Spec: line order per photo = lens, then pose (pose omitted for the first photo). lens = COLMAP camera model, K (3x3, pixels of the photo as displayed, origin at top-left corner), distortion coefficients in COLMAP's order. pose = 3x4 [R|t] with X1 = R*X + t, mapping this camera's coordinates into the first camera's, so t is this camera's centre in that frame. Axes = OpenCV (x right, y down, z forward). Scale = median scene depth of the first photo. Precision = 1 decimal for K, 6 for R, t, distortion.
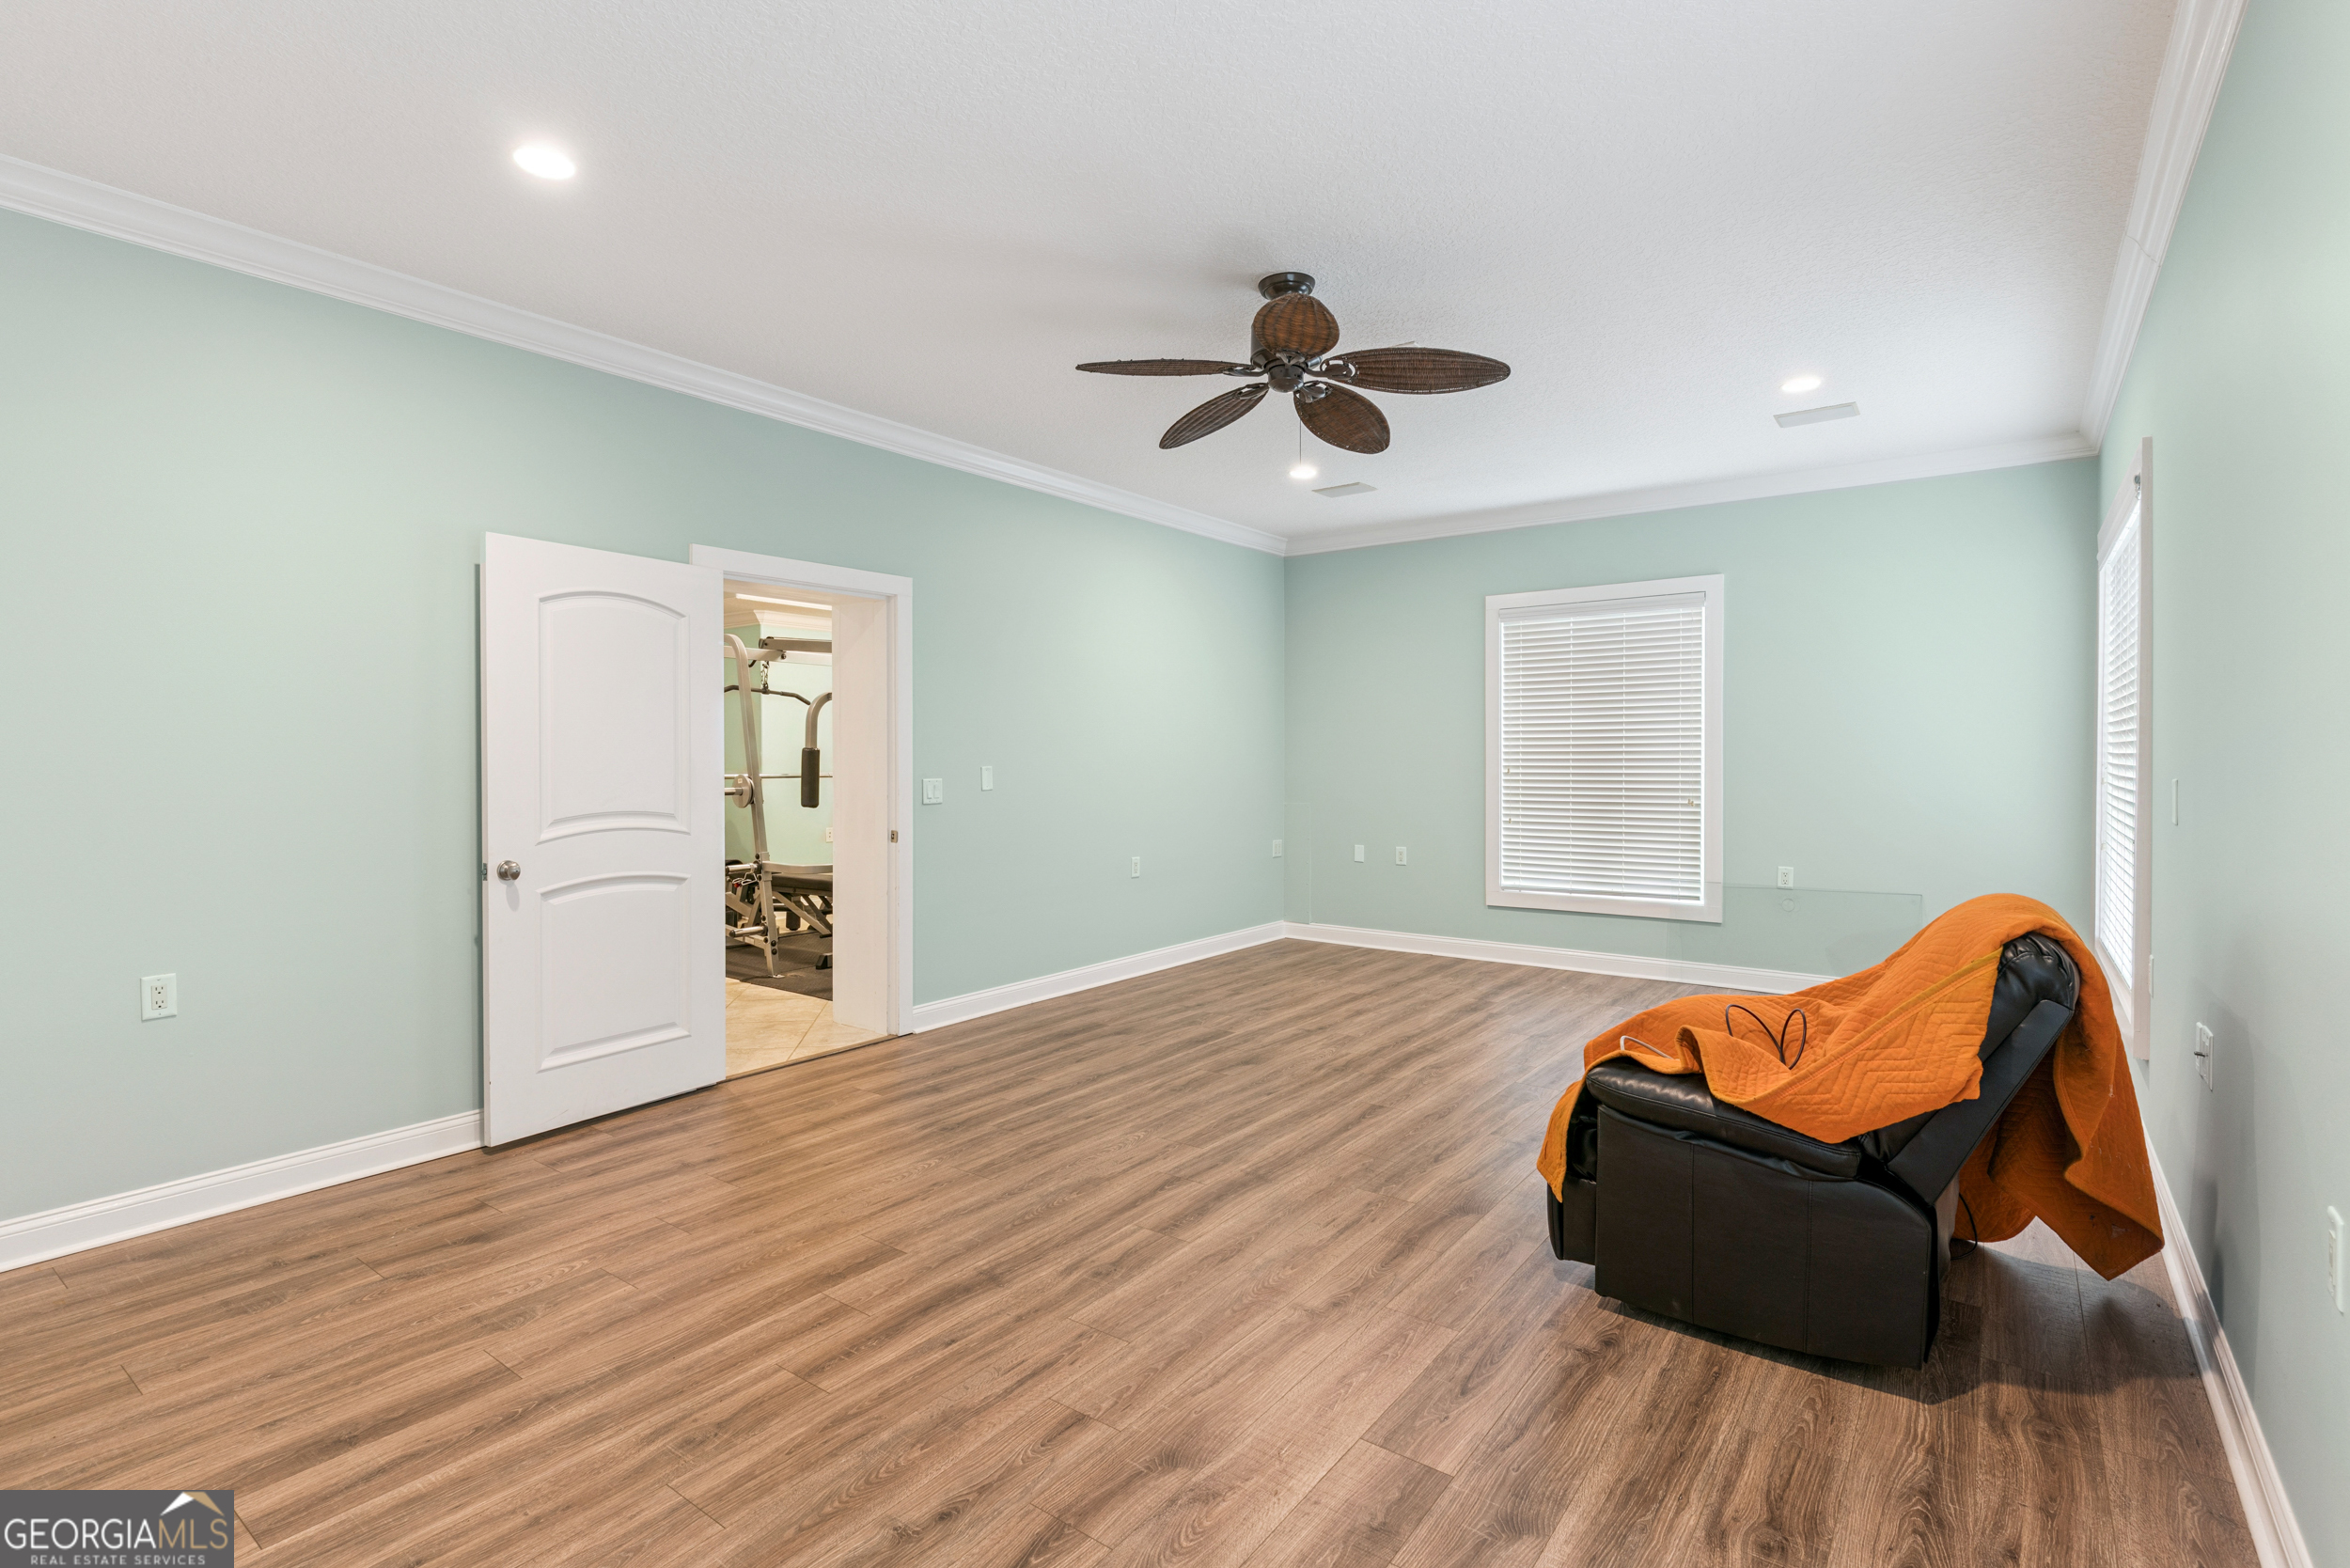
lens RADIAL K [[1118.7, 0, 1163.8], [0, 1118.7, 770.6], [0, 0, 1]] dist [0.007330, -0.000356]
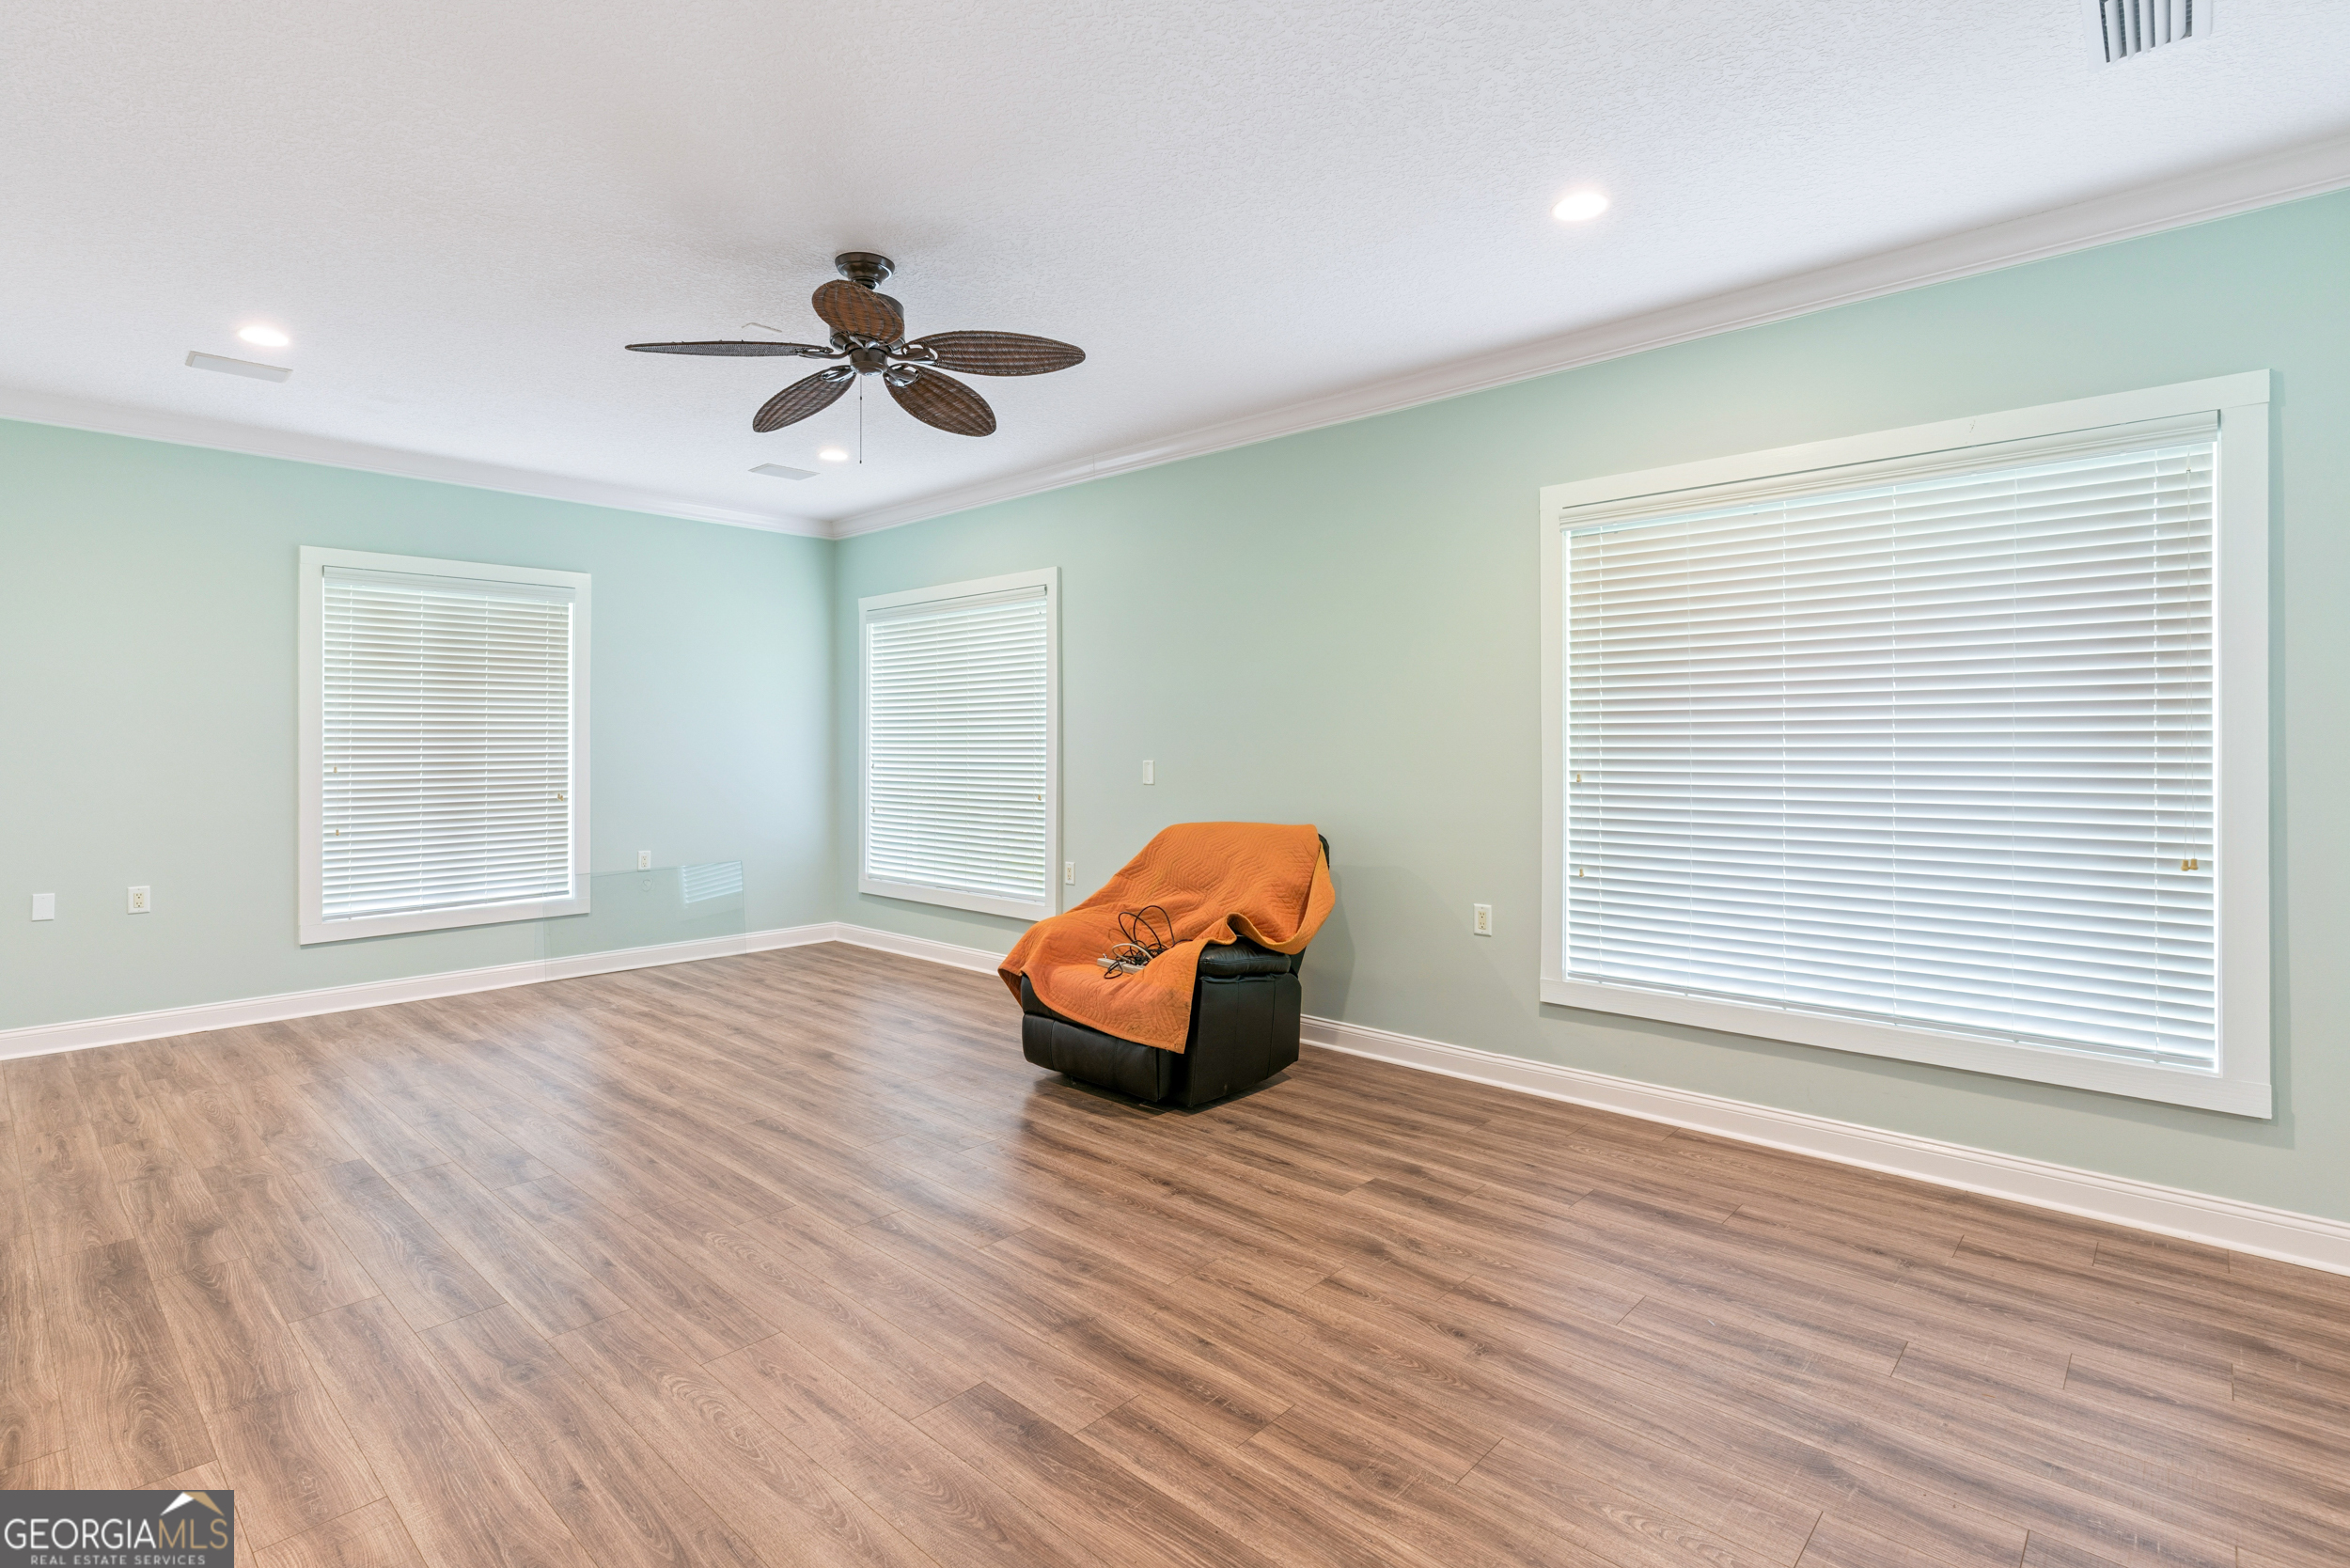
lens RADIAL K [[1118.7, 0, 1163.8], [0, 1118.7, 770.6], [0, 0, 1]] dist [0.007330, -0.000356]
pose [[0.099657, -0.019499, 0.994831, -0.956313], [0.015219, 0.999721, 0.018070, -0.009166], [-0.994905, 0.013339, 0.099926, 0.763985]]
